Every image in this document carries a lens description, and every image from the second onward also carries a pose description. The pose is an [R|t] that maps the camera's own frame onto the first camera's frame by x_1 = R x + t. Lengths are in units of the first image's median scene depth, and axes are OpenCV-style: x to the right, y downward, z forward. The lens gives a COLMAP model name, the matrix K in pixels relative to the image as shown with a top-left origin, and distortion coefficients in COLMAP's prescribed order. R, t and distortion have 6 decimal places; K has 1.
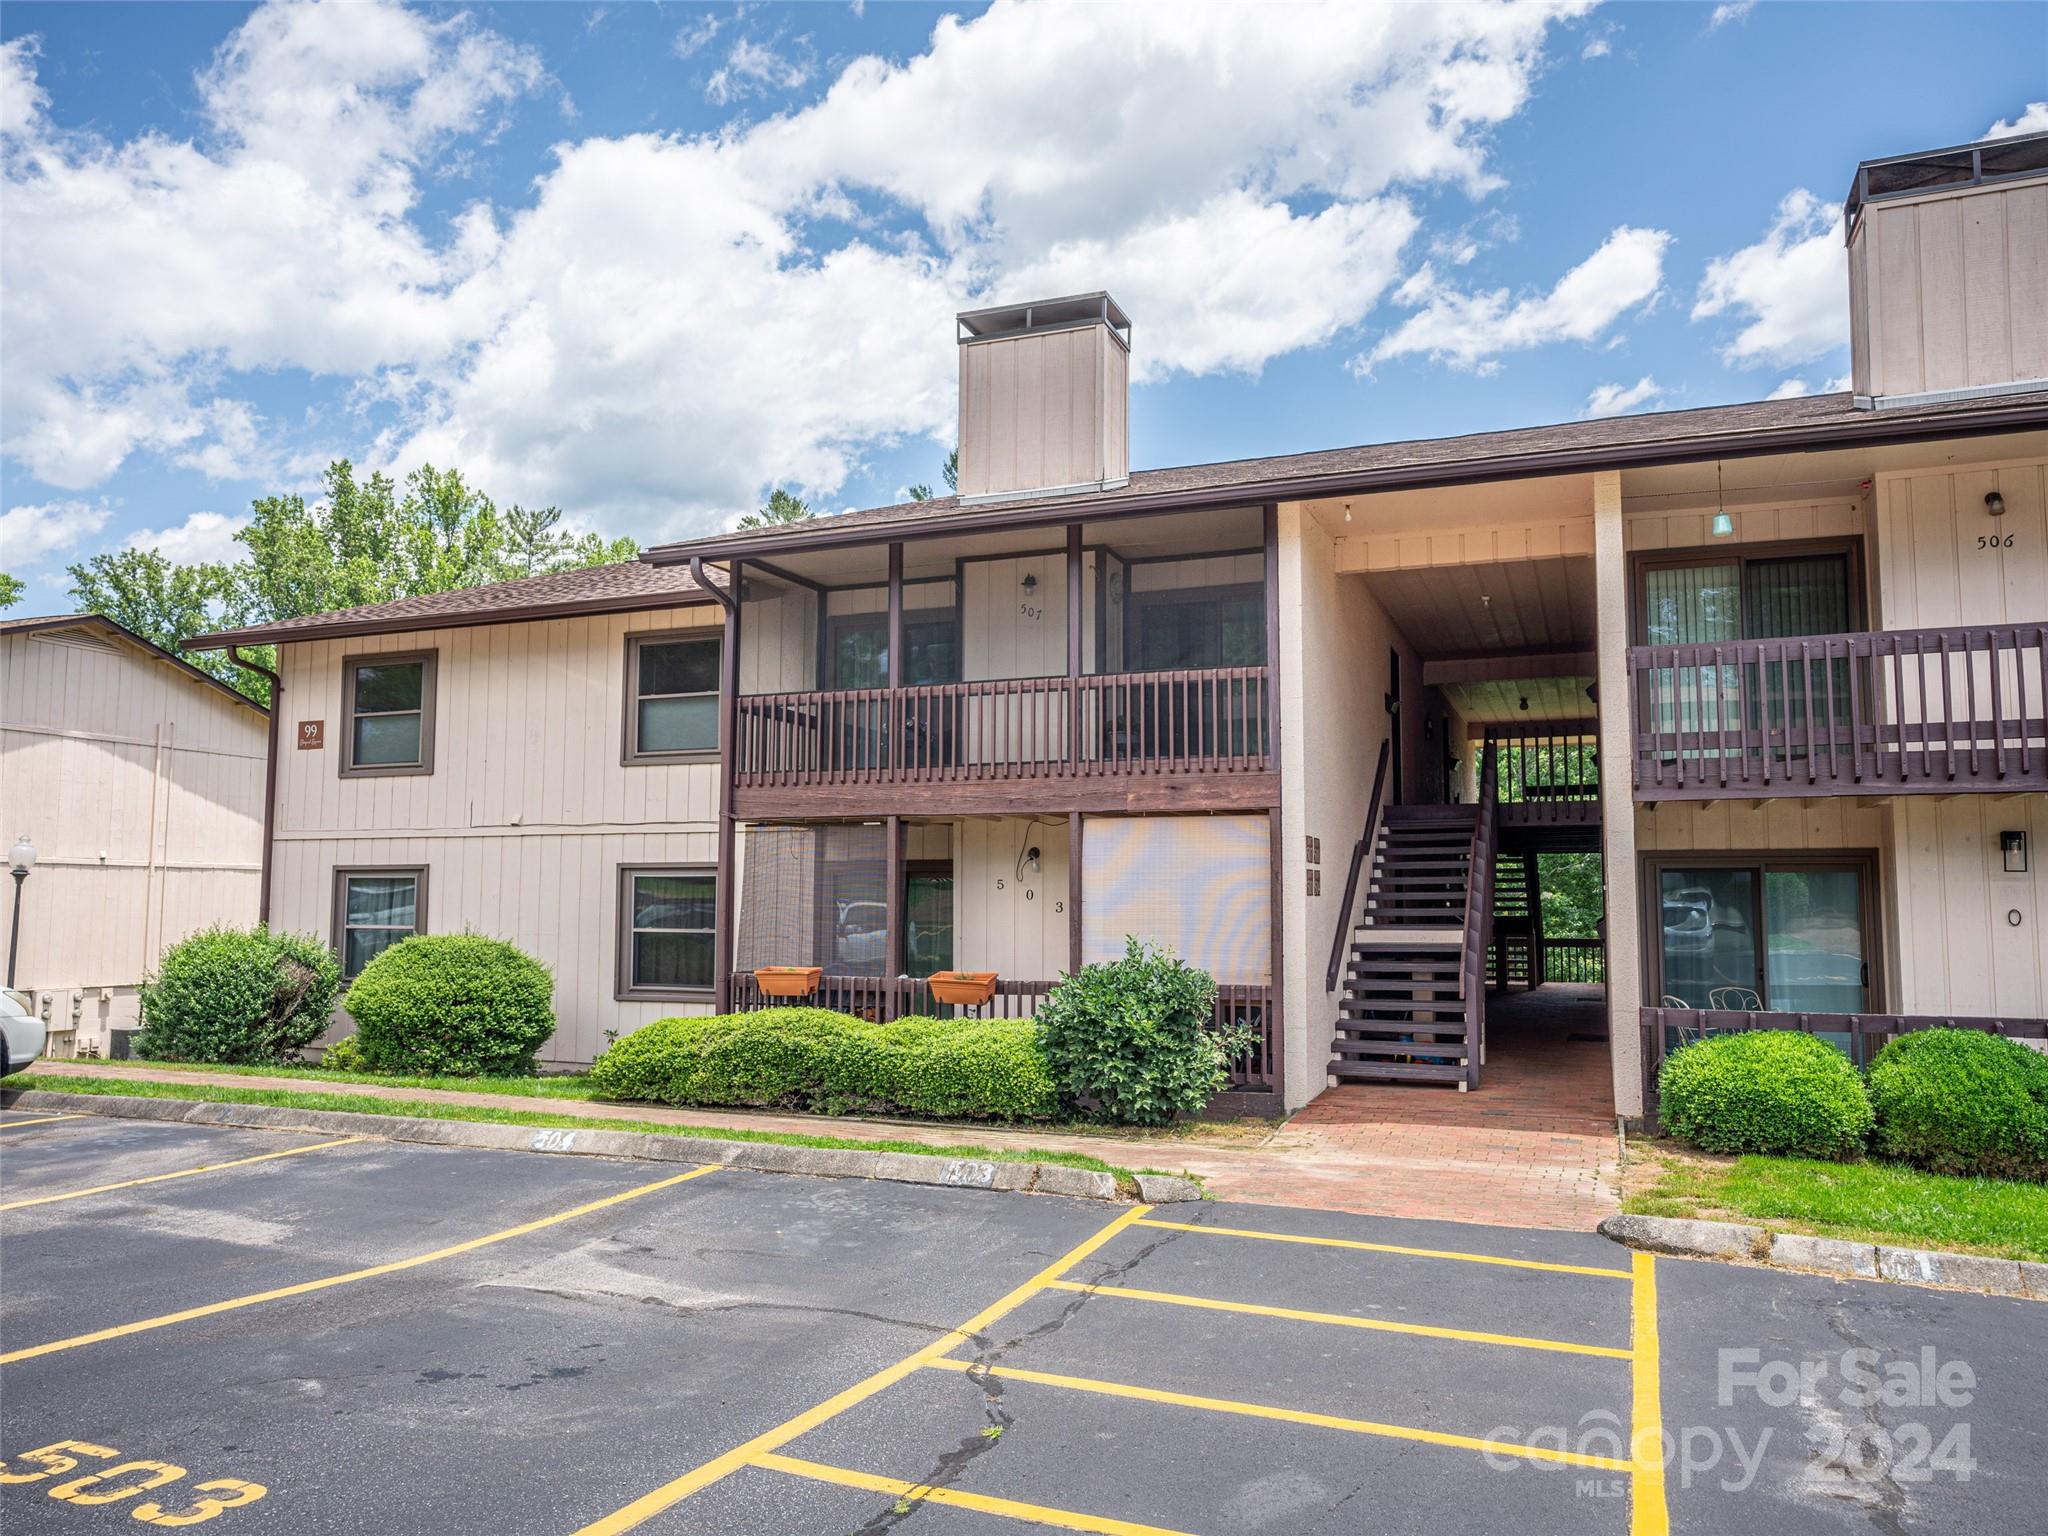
lens RADIAL K [[1443.2, 0, 1025.1], [0, 1443.2, 767.2], [0, 0, 1]] dist [-0.013838, 0.009779]
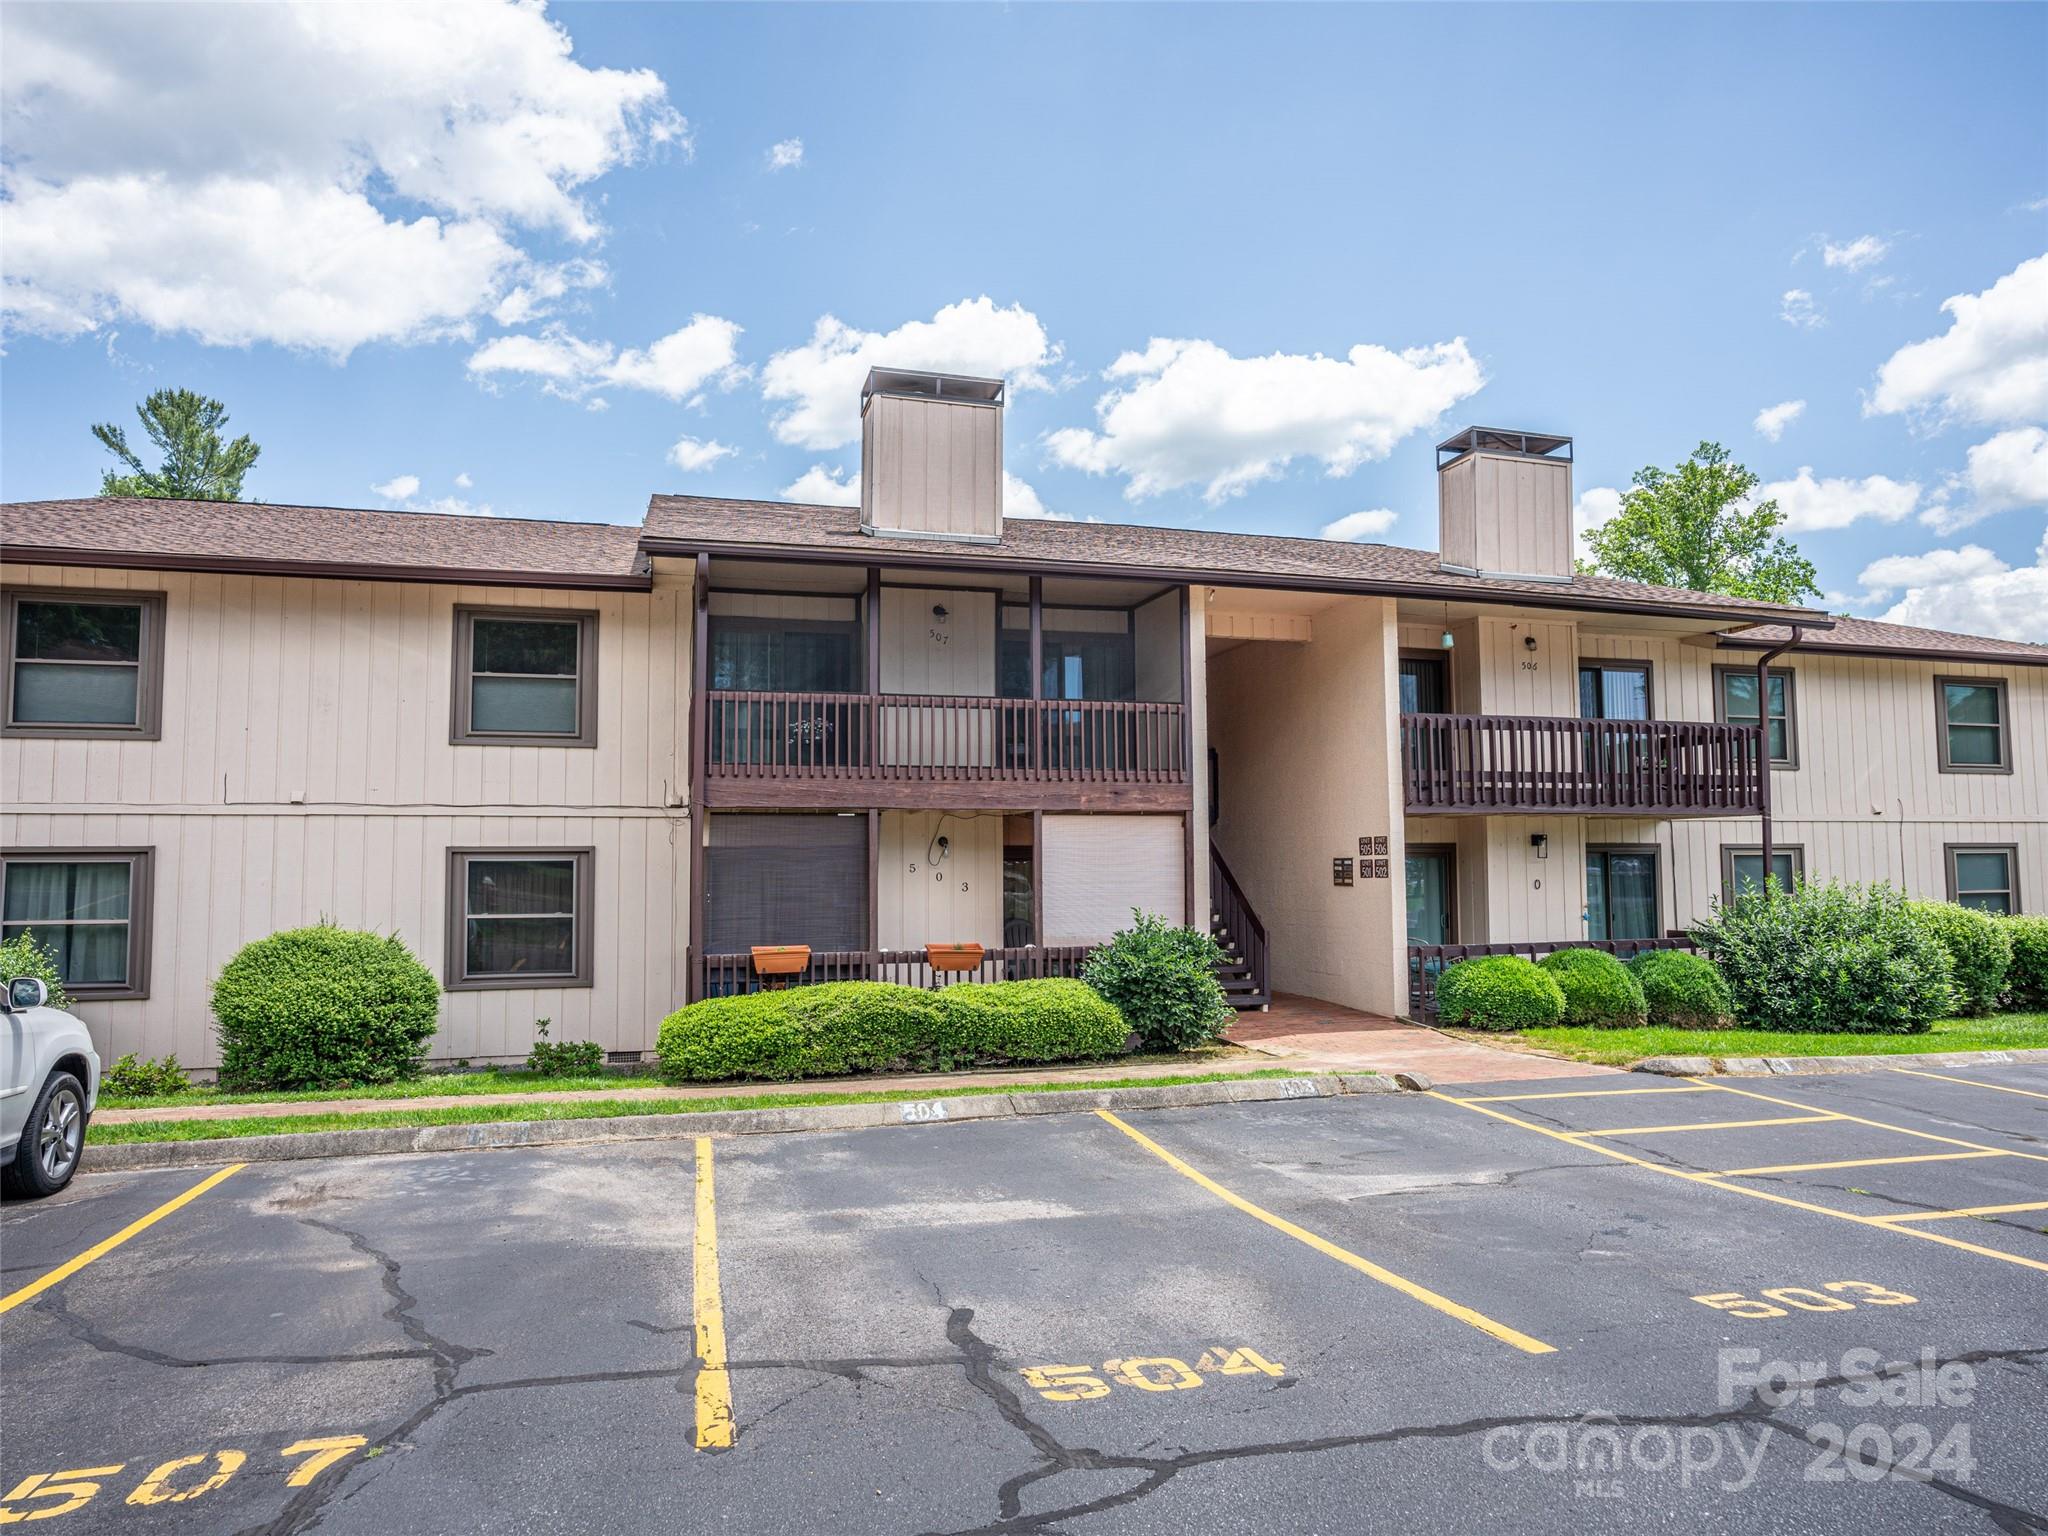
lens RADIAL K [[1259.0, 0, 1023.4], [0, 1259.0, 772.9], [0, 0, 1]] dist [-0.027815, 0.005879]
pose [[0.791845, 0.038981, 0.609476, -0.632811], [-0.047995, 0.998846, -0.001528, 0.001637], [-0.608833, -0.028042, 0.792803, 0.155377]]
